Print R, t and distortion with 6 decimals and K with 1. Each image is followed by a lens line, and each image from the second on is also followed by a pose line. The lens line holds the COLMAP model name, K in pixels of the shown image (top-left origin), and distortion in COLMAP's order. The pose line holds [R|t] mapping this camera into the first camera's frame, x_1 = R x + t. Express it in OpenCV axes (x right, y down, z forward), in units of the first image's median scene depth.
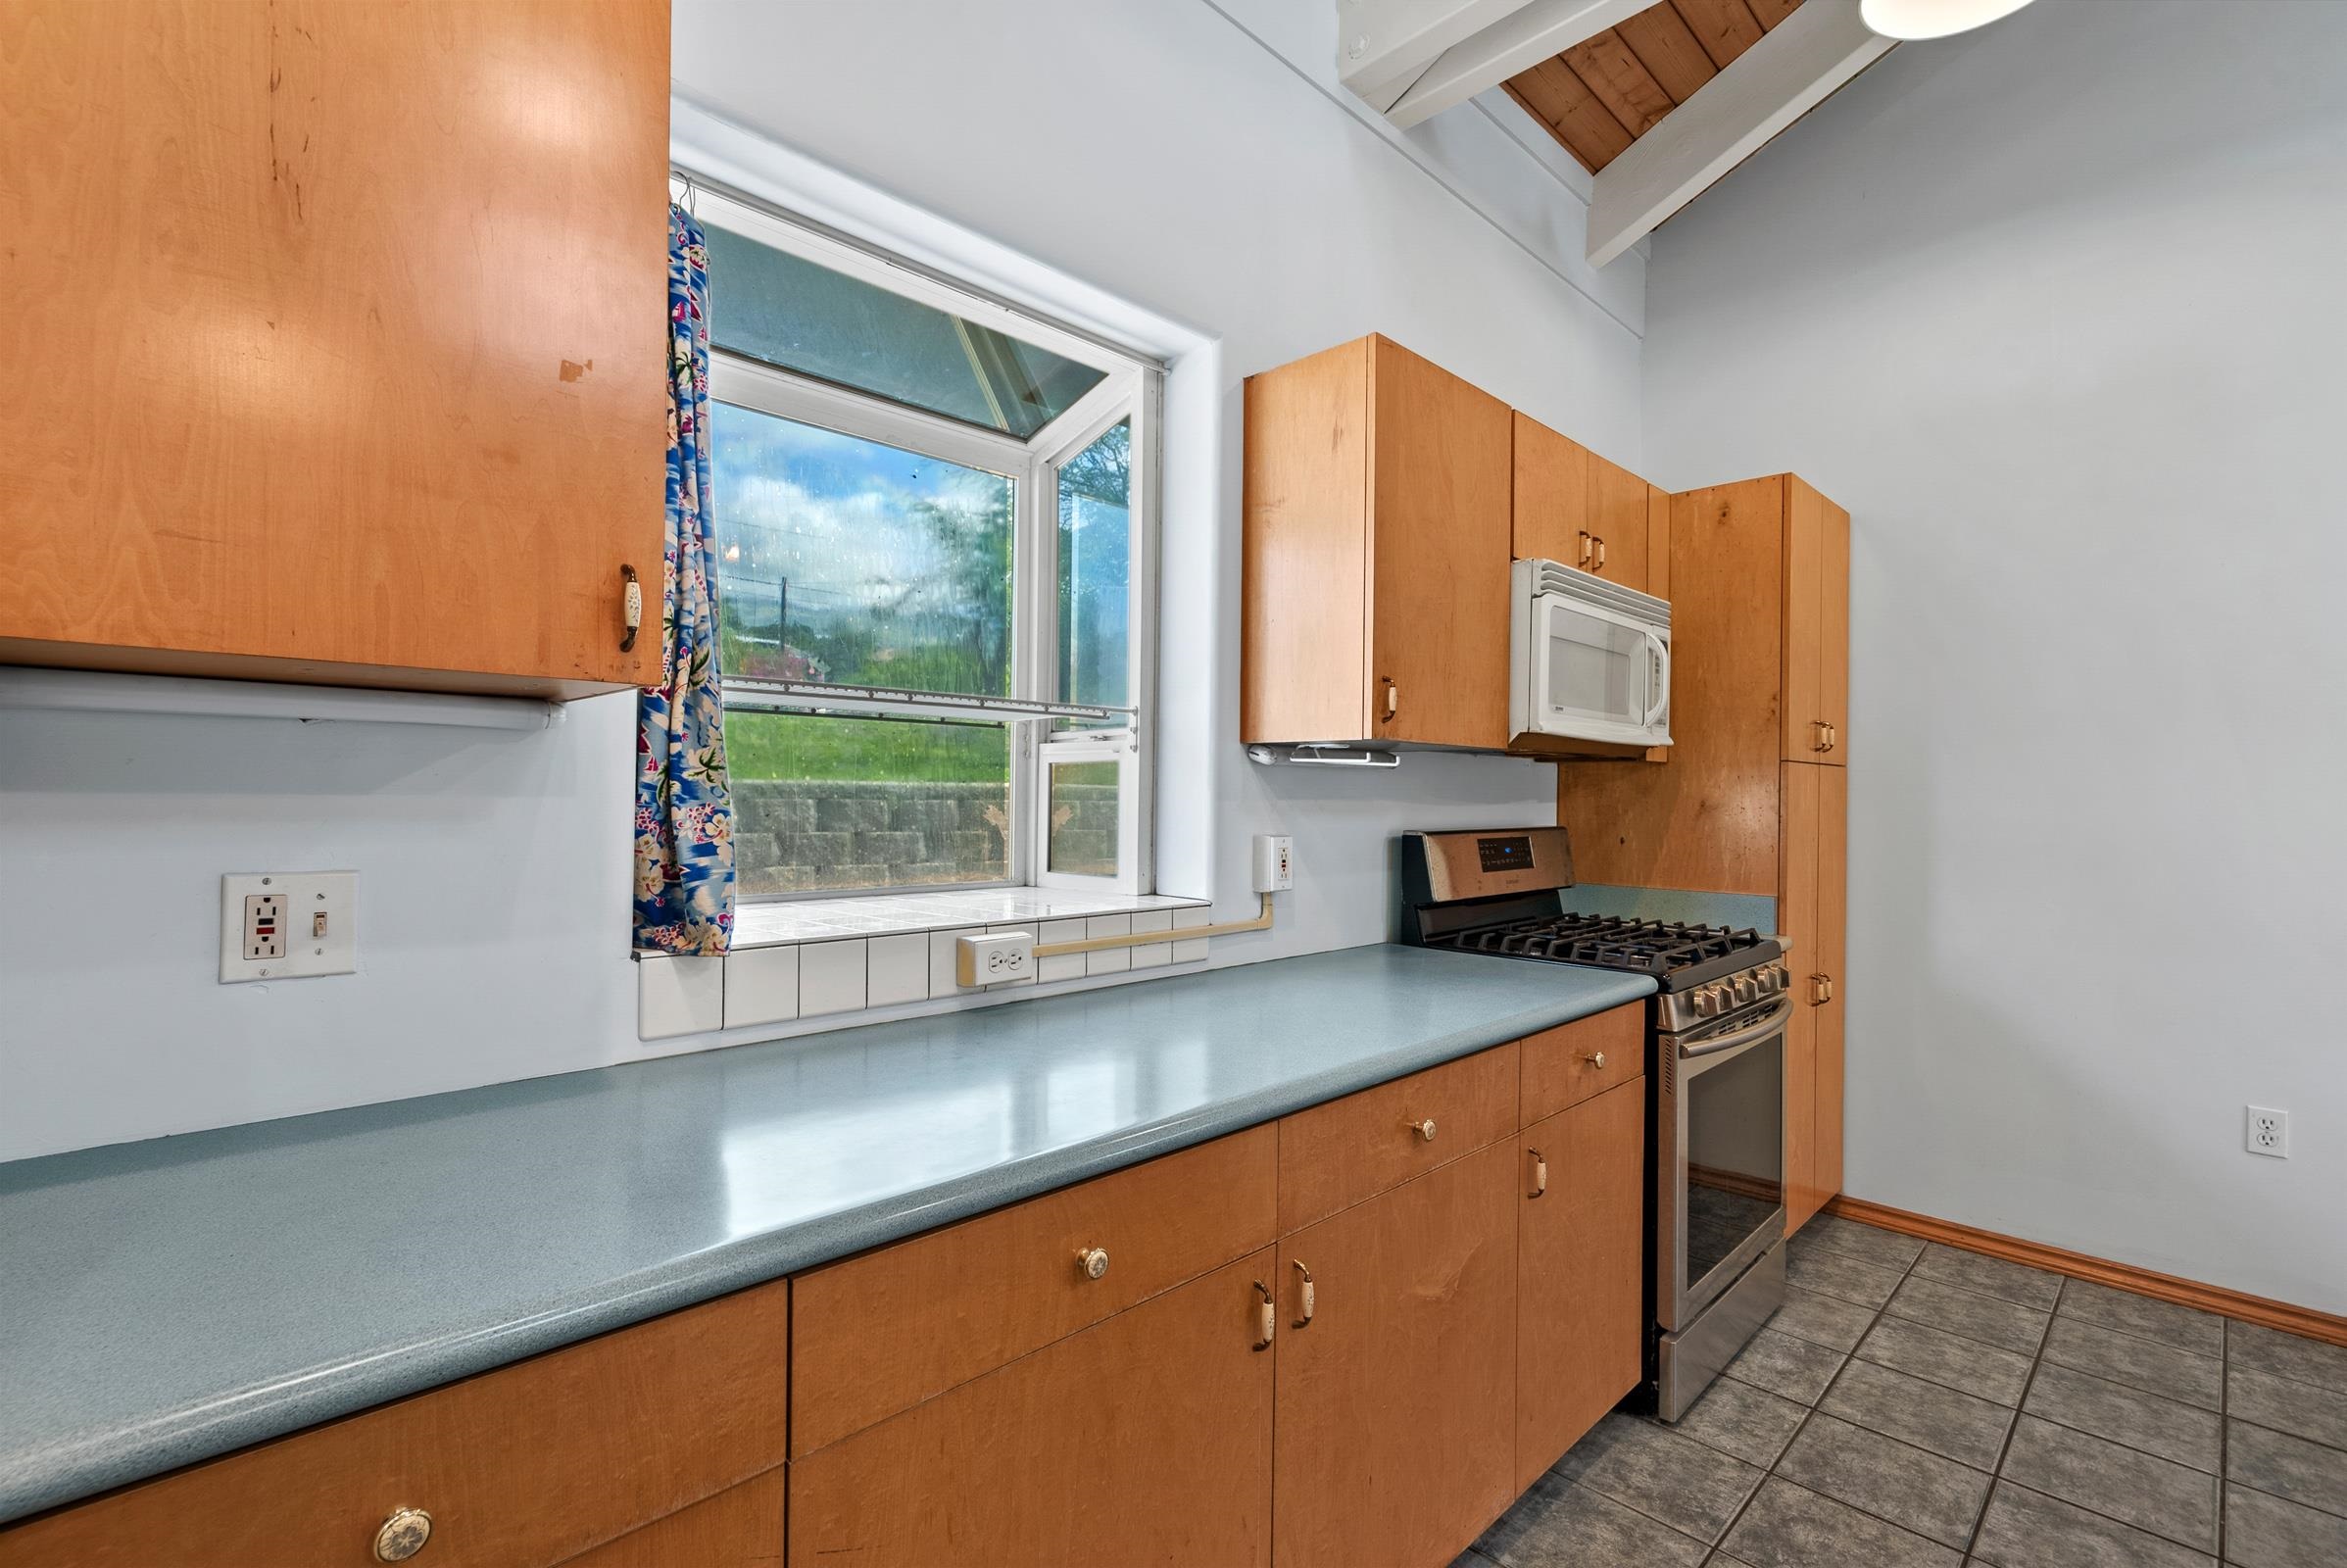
lens RADIAL K [[1063.6, 0, 1155.4], [0, 1063.6, 793.4], [0, 0, 1]] dist [-0.003929, 0.000778]
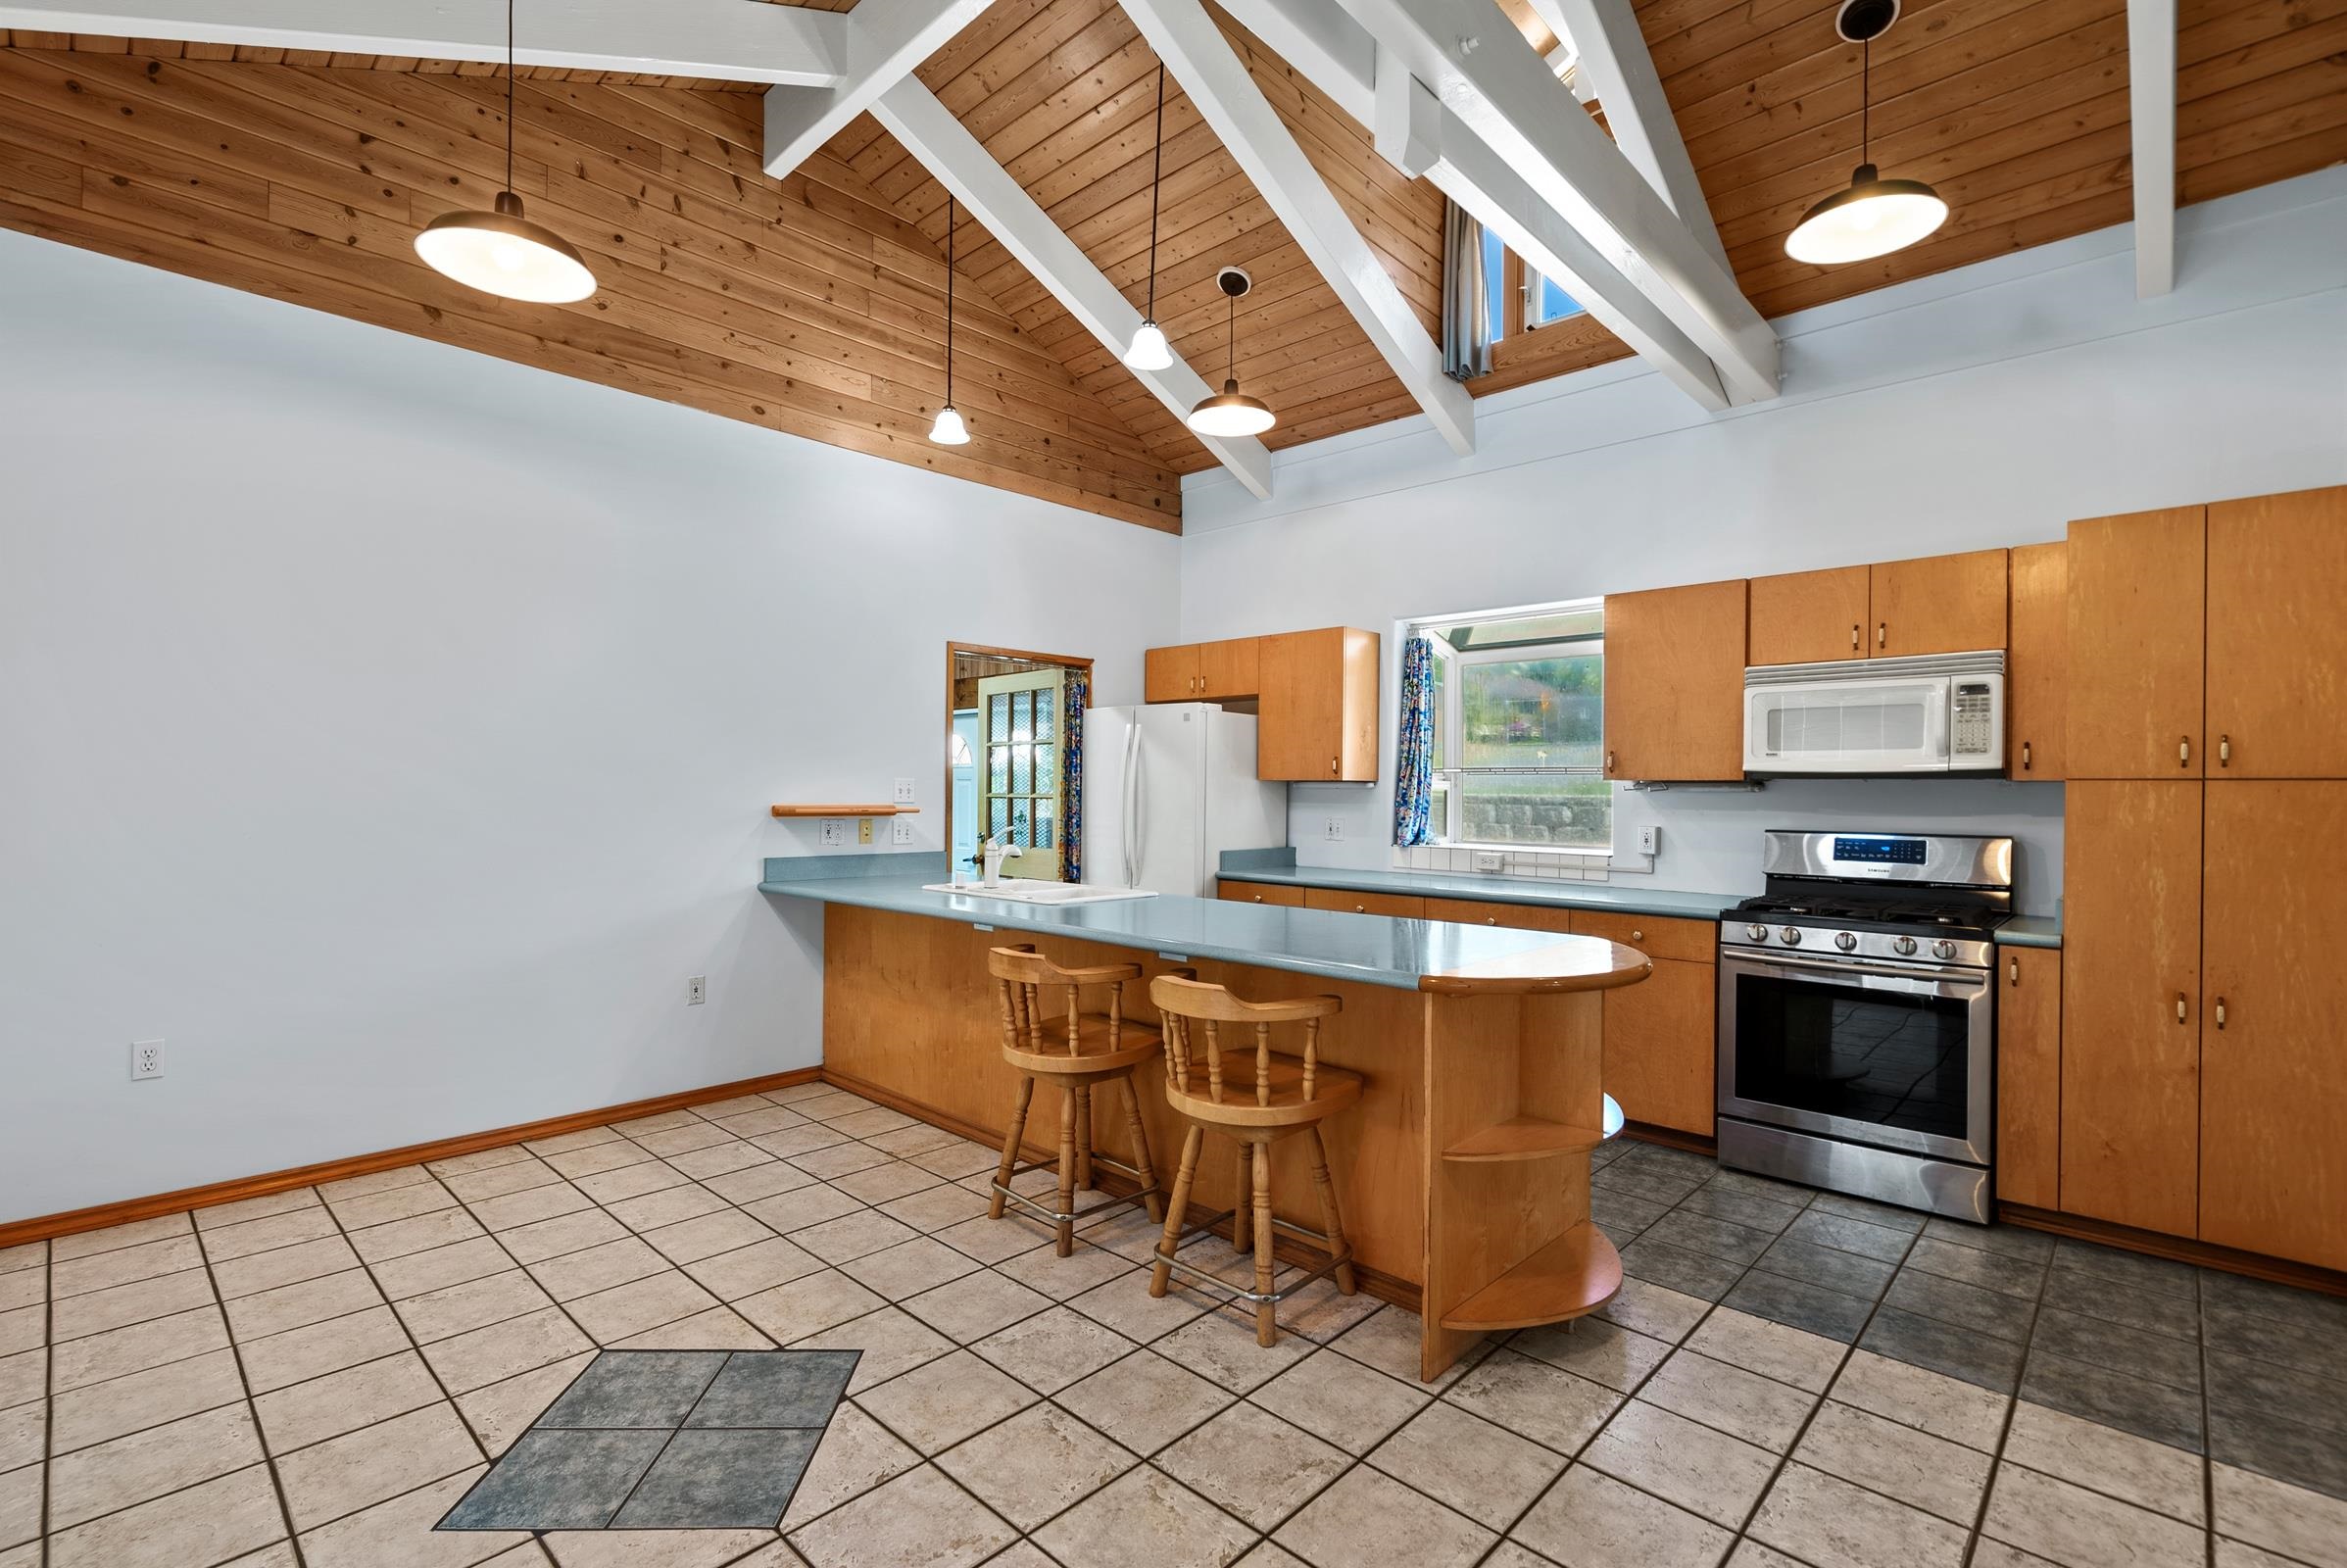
lens RADIAL K [[1066.5, 0, 1158.7], [0, 1066.5, 788.9], [0, 0, 1]] dist [-0.000114, 0.000078]
pose [[0.031344, -0.009165, -0.999467, 2.184974], [-0.006222, 0.999937, -0.009364, -0.007034], [0.999489, 0.006512, 0.031285, 0.011111]]
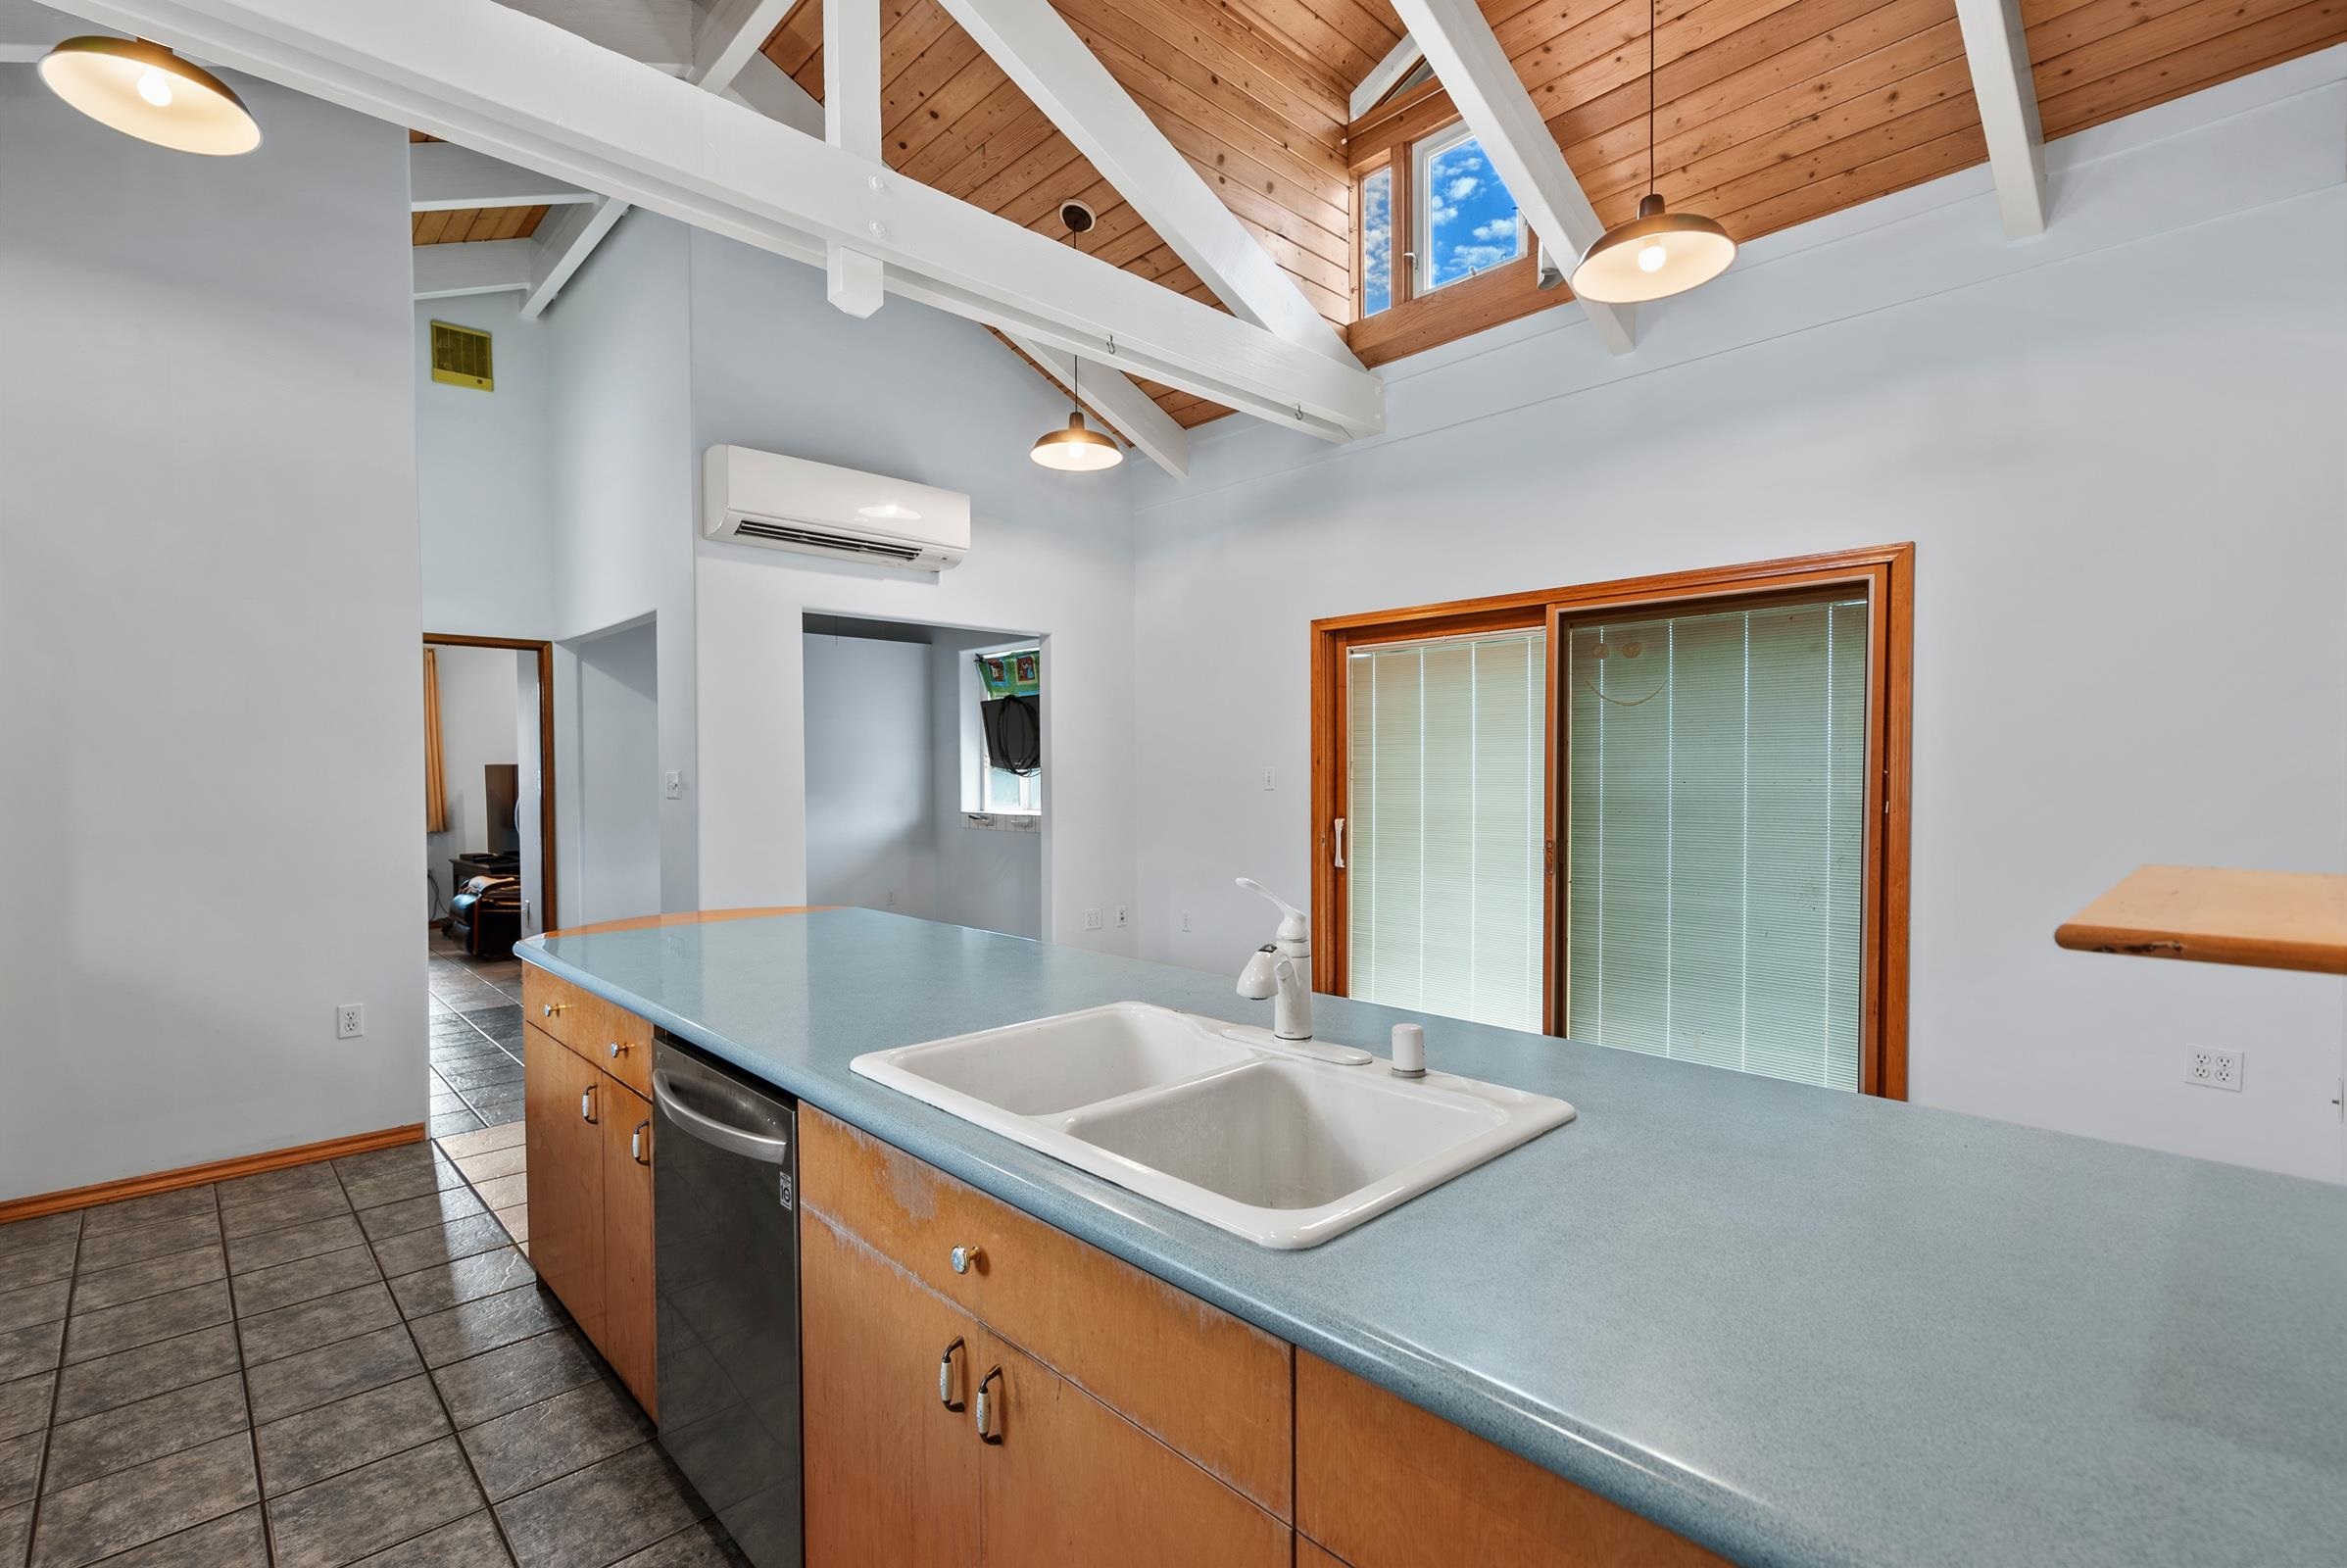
lens RADIAL K [[1063.6, 0, 1155.4], [0, 1063.6, 793.4], [0, 0, 1]] dist [-0.003929, 0.000778]
pose [[0.017231, -0.030429, 0.999388, -0.423809], [0.003317, 0.999533, 0.030376, -0.037823], [-0.999846, 0.002791, 0.017324, -0.142843]]
